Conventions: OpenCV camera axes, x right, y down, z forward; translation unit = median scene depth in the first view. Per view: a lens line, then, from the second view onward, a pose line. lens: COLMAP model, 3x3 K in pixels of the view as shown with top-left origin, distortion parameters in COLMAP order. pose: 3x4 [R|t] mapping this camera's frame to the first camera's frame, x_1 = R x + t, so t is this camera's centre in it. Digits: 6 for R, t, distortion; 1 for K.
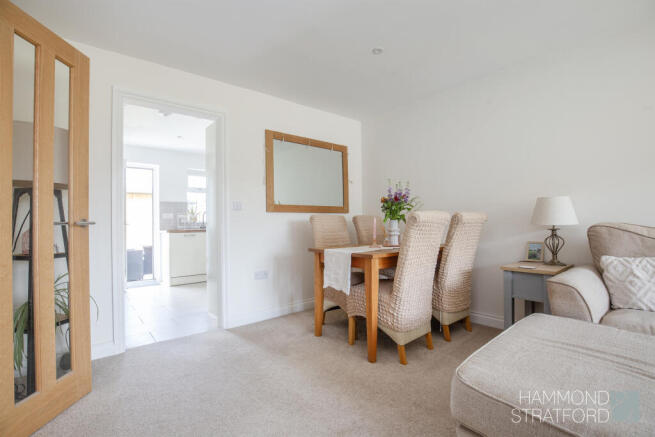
lens RADIAL K [[302.9, 0, 331.0], [0, 302.9, 221.0], [0, 0, 1]] dist [-0.019492, 0.001105]
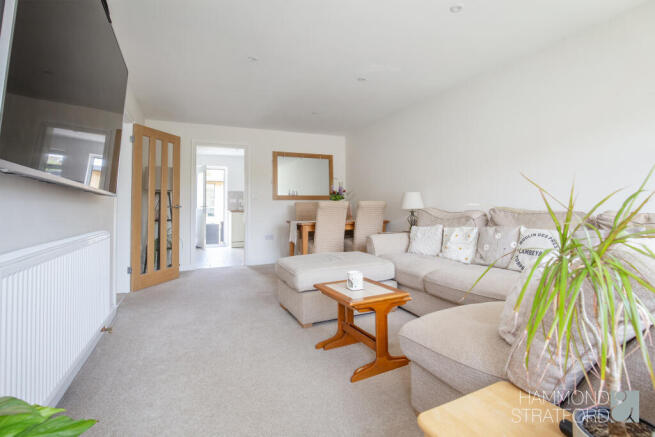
lens RADIAL K [[302.9, 0, 324.3], [0, 302.9, 195.4], [0, 0, 1]] dist [-0.019492, 0.001105]
pose [[0.963174, -0.004731, -0.268837, 0.517396], [-0.002139, 0.999679, -0.025258, -0.013113], [0.268870, 0.024902, 0.962855, -0.549304]]
